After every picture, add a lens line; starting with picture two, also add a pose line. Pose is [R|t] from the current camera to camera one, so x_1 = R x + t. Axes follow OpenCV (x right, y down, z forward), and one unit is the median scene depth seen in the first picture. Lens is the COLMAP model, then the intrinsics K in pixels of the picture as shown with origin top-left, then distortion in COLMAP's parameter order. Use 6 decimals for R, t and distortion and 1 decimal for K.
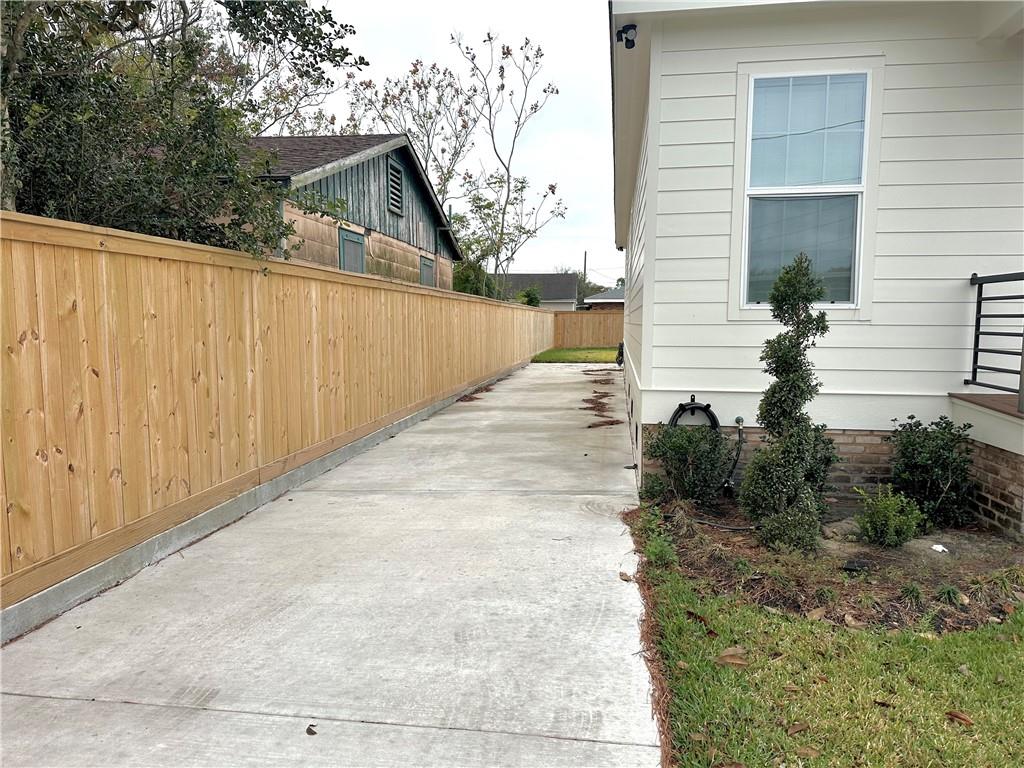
lens RADIAL K [[712.0, 0, 515.1], [0, 712.0, 384.8], [0, 0, 1]] dist [0.032692, -0.000911]
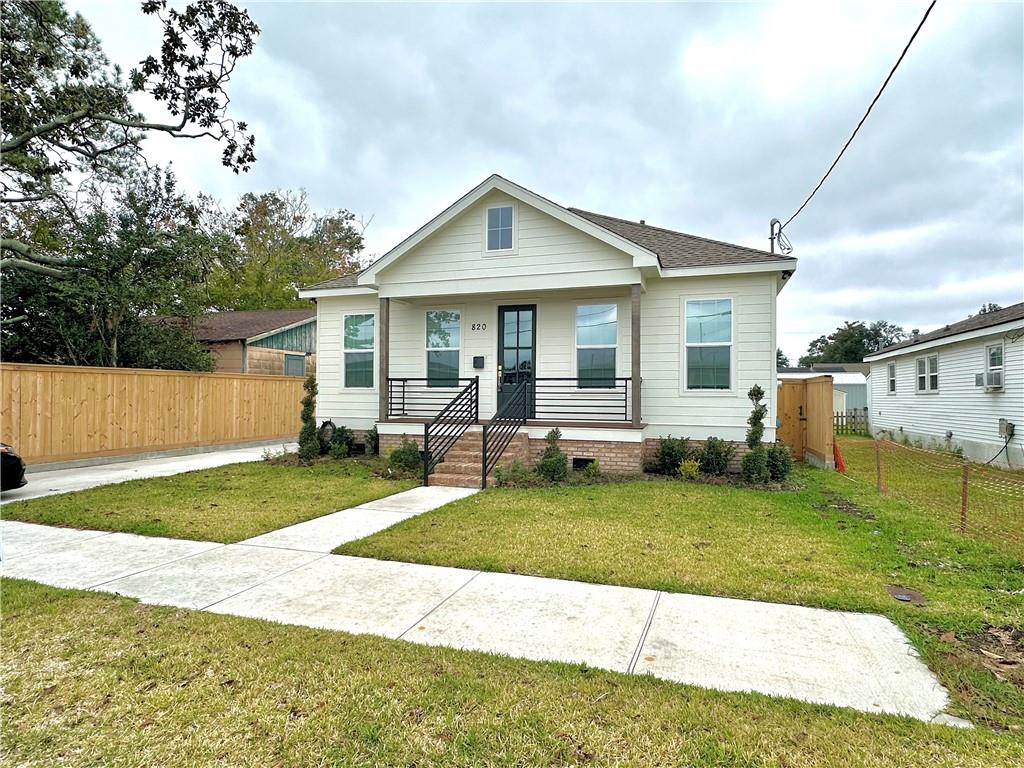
lens RADIAL K [[571.4, 0, 516.1], [0, 571.4, 384.1], [0, 0, 1]] dist [0.001397, -0.000586]
pose [[0.984056, 0.000681, -0.177855, 1.488470], [-0.020517, 0.993752, -0.109713, 0.121738], [0.176669, 0.111613, 0.977922, -1.231535]]
